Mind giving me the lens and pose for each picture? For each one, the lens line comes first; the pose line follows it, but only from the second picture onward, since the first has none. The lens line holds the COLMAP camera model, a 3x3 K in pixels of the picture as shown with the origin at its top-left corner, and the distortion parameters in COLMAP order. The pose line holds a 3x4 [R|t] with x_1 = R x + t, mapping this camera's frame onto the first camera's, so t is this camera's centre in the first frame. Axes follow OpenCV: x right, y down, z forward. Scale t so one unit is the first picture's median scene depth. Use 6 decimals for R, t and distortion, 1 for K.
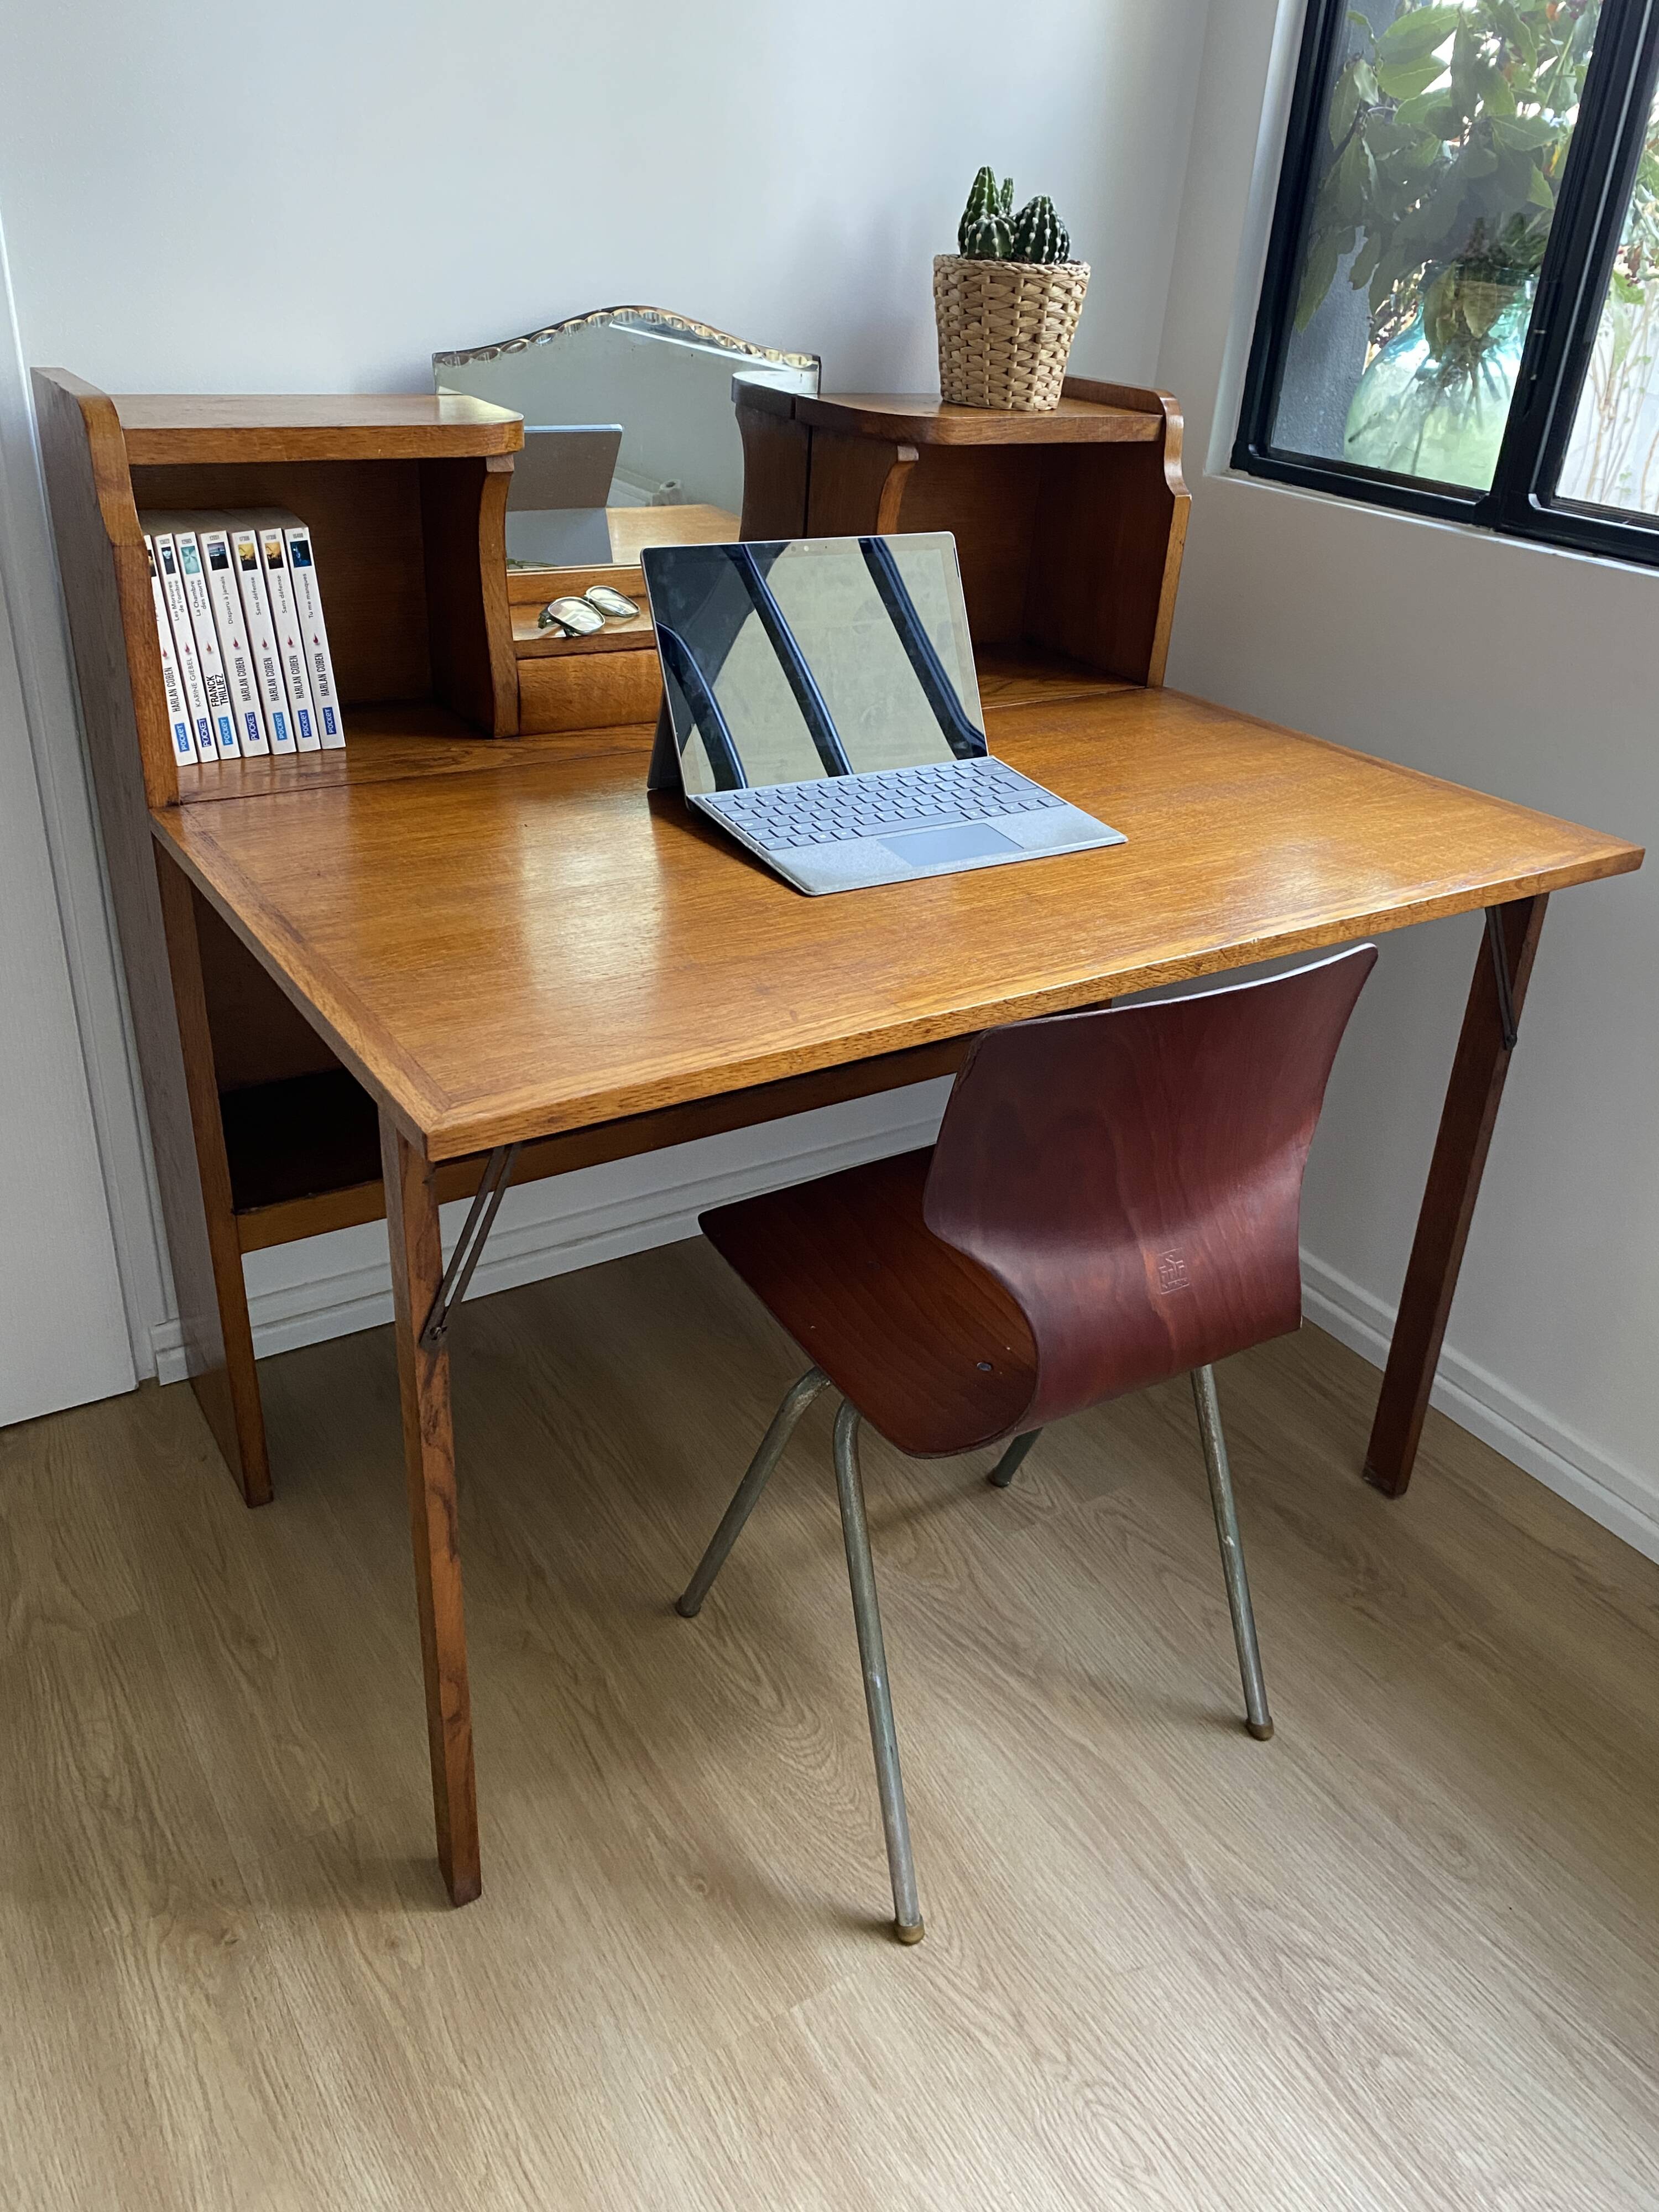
lens RADIAL K [[1697.2, 0, 841.5], [0, 1697.2, 1114.7], [0, 0, 1]] dist [-0.001815, -0.001431]
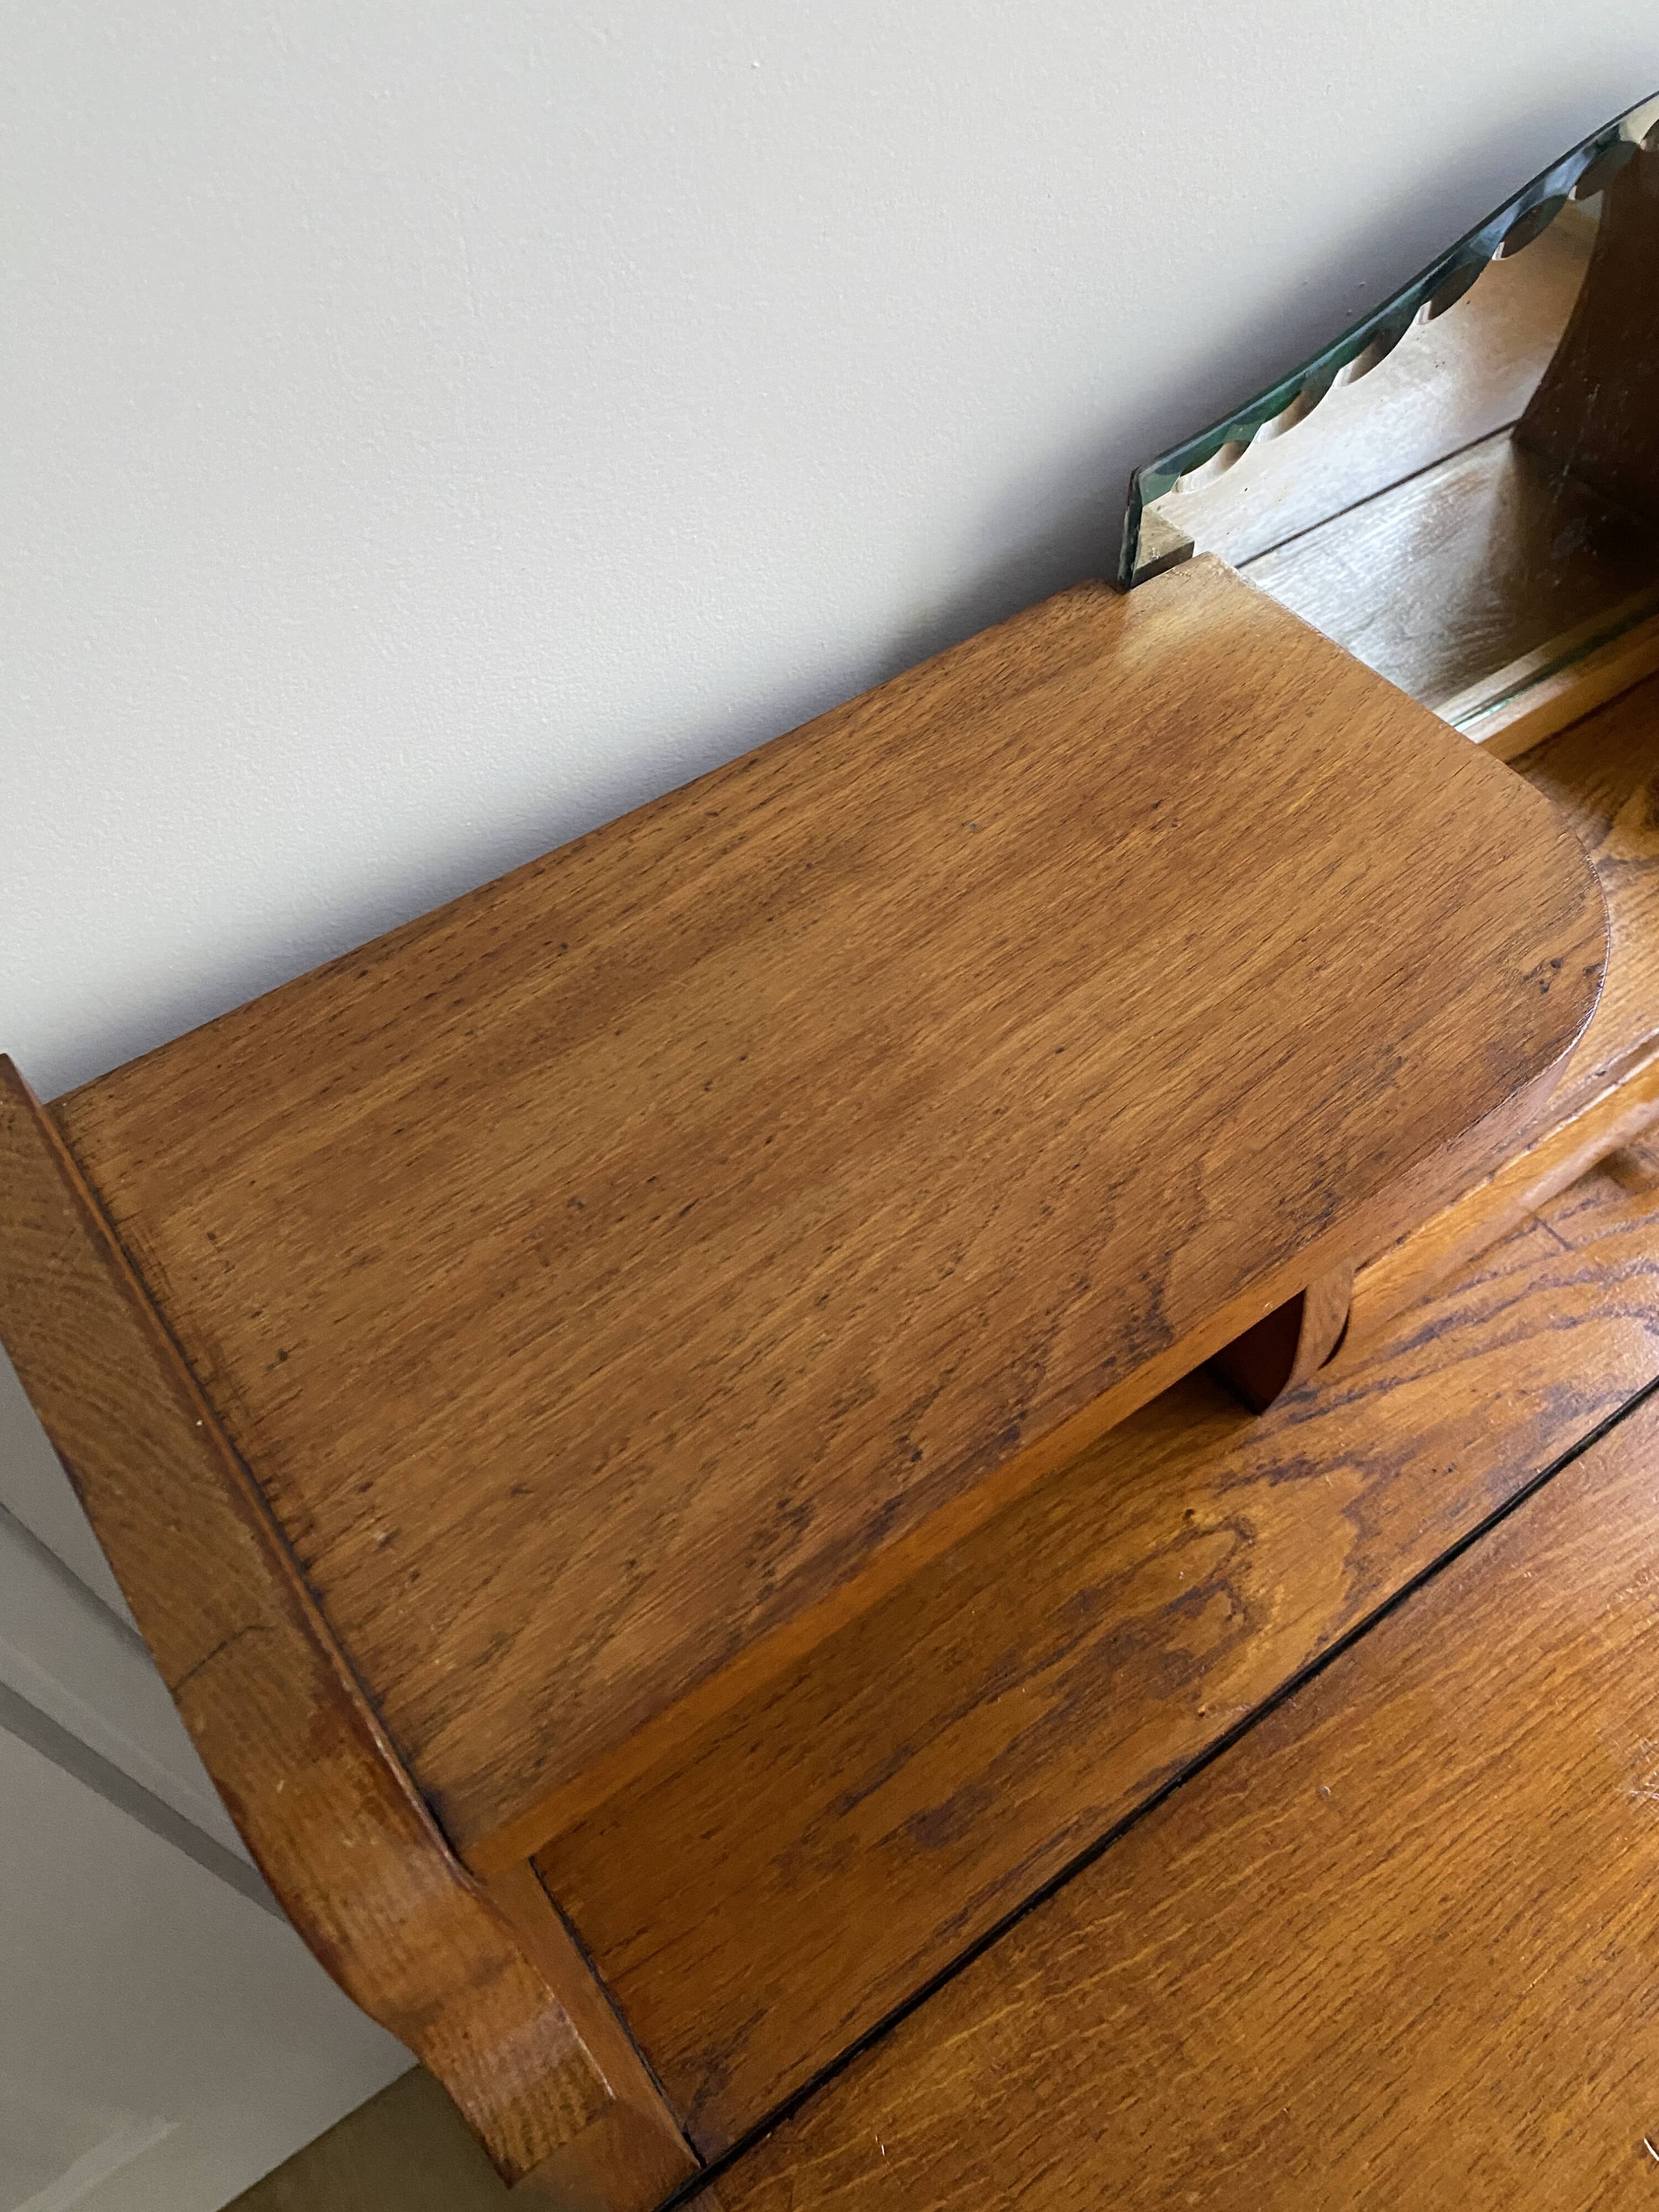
lens RADIAL K [[1697.2, 0, 841.5], [0, 1697.2, 1114.7], [0, 0, 1]] dist [-0.001815, -0.001431]
pose [[0.995927, -0.081901, -0.037706, -0.295093], [0.090156, 0.898827, 0.428931, -0.486055], [-0.001239, -0.430583, 0.902550, 0.695877]]
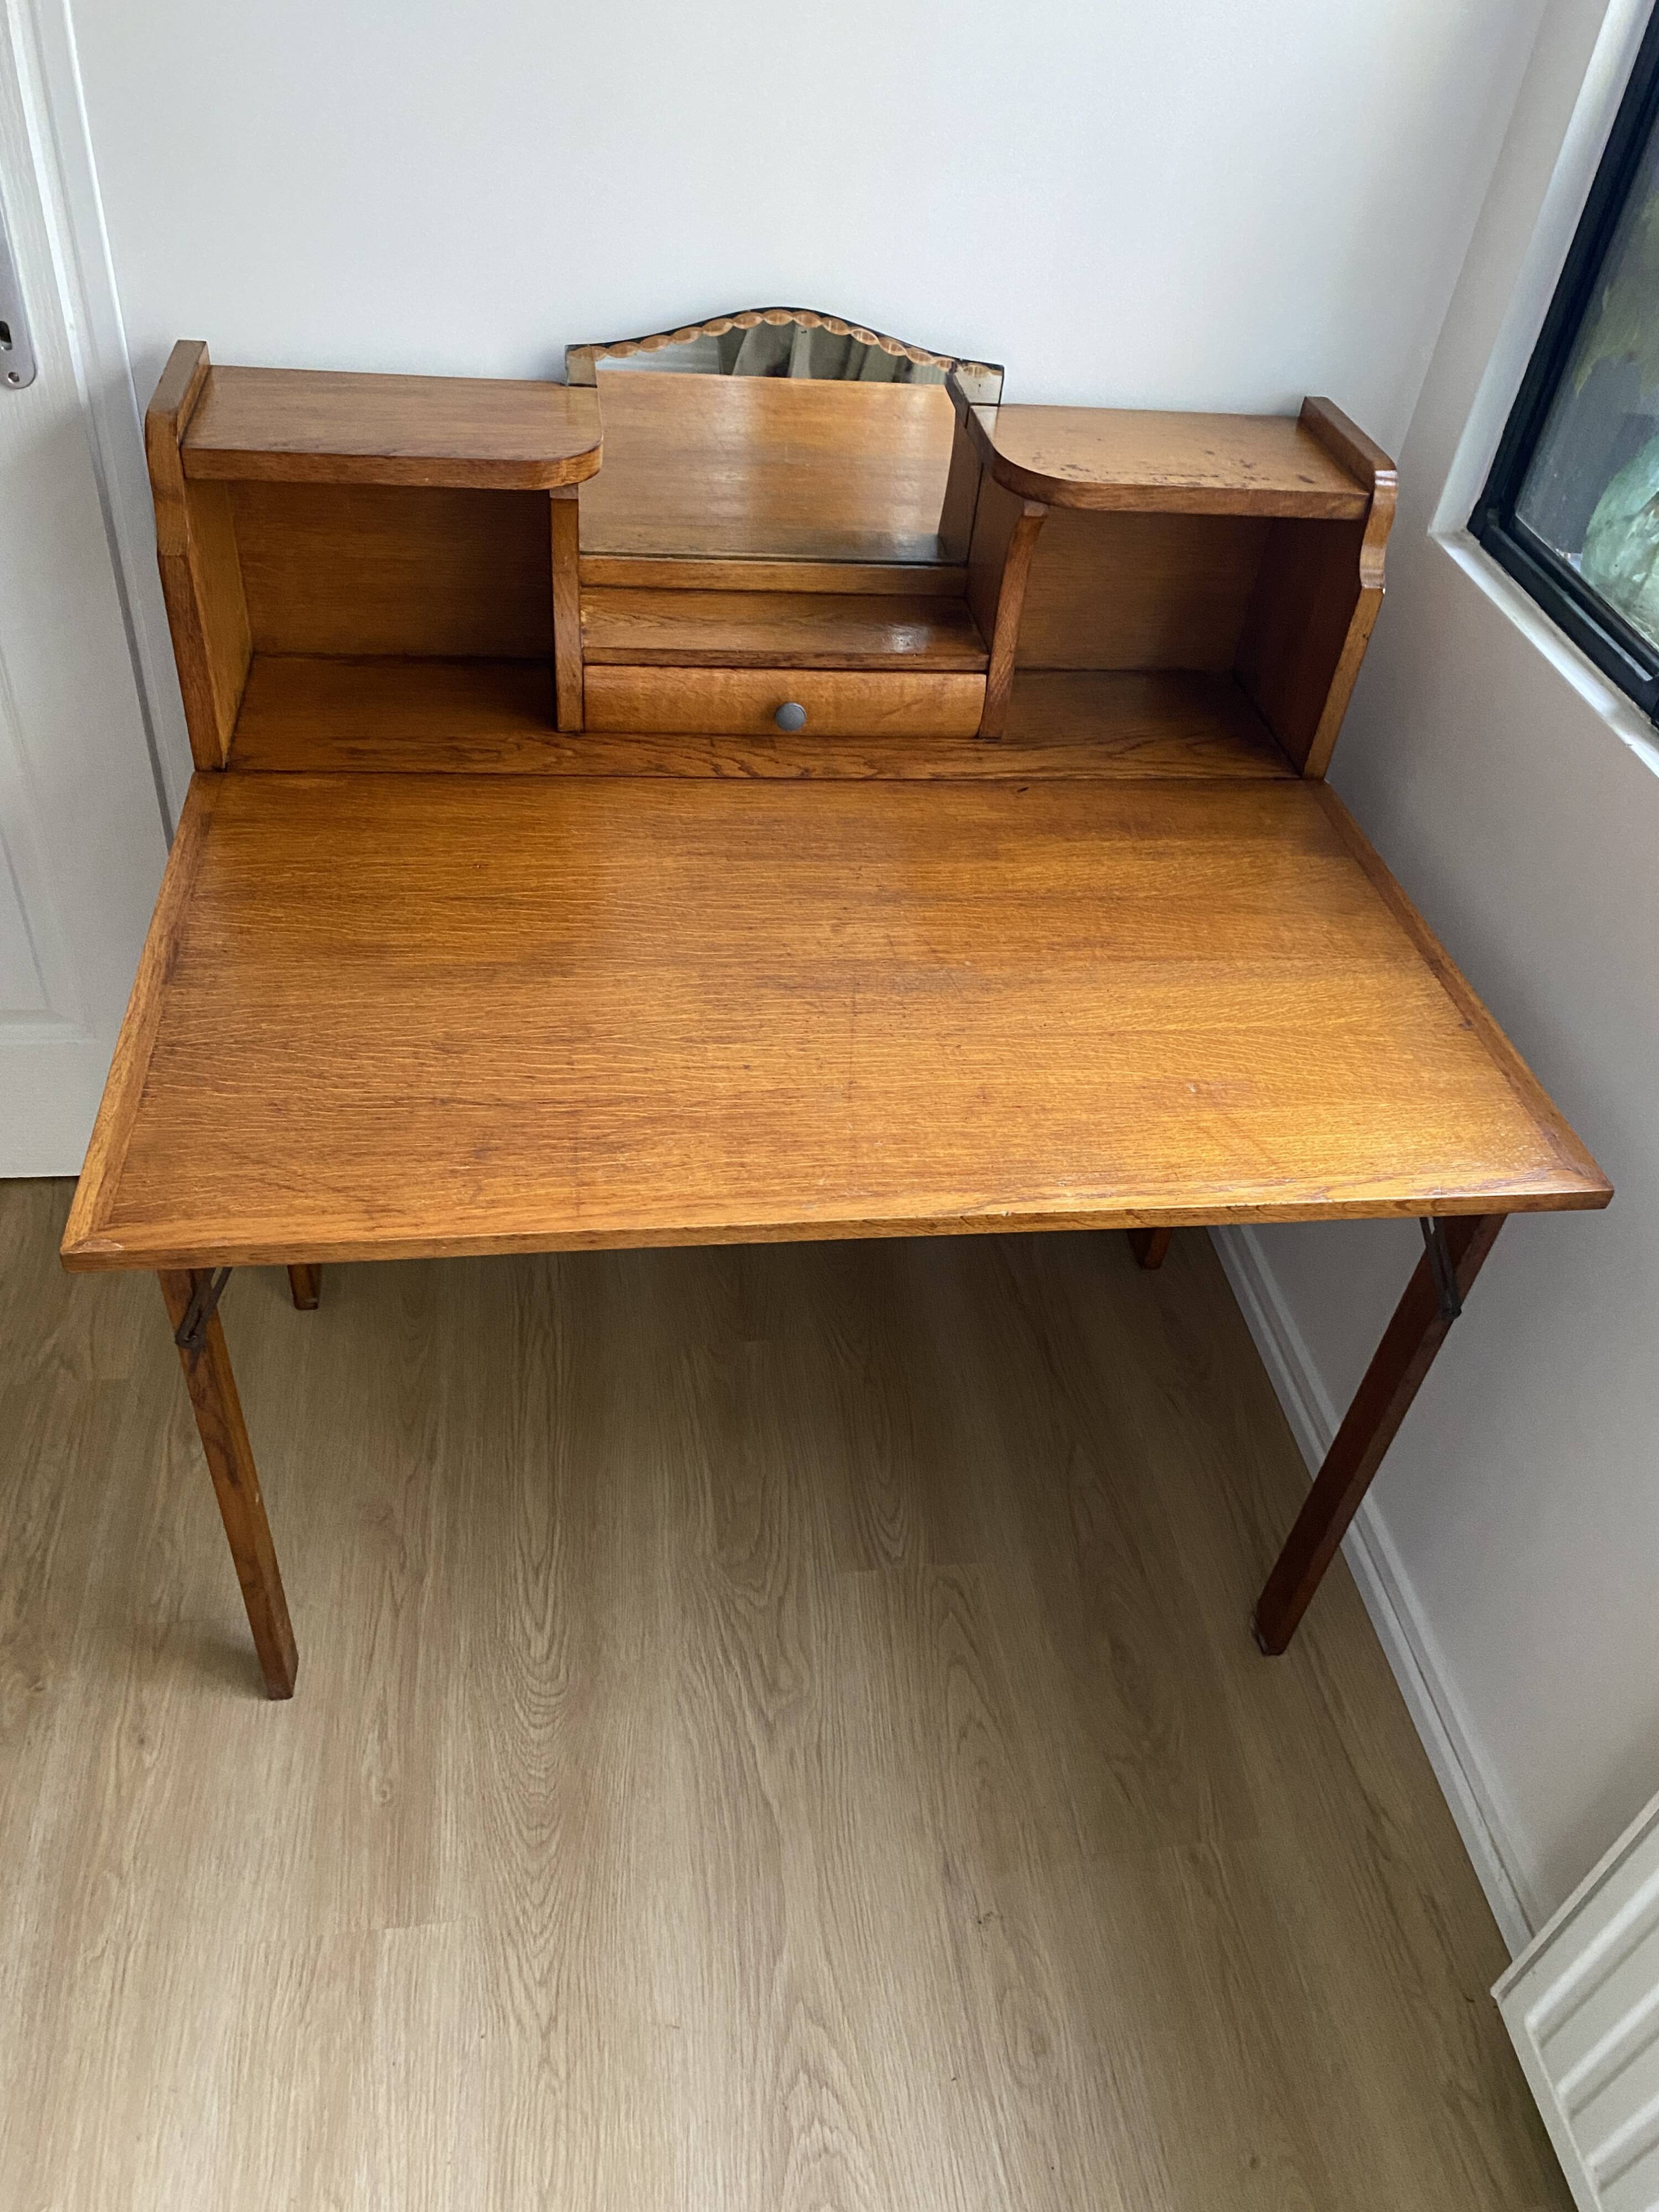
lens RADIAL K [[1667.9, 0, 839.6], [0, 1667.9, 1099.0], [0, 0, 1]] dist [0.064537, -0.068892]
pose [[0.906404, 0.301305, -0.296053, 0.345805], [-0.238330, 0.943435, 0.230497, -0.300034], [0.348757, -0.138365, 0.926943, 0.065131]]
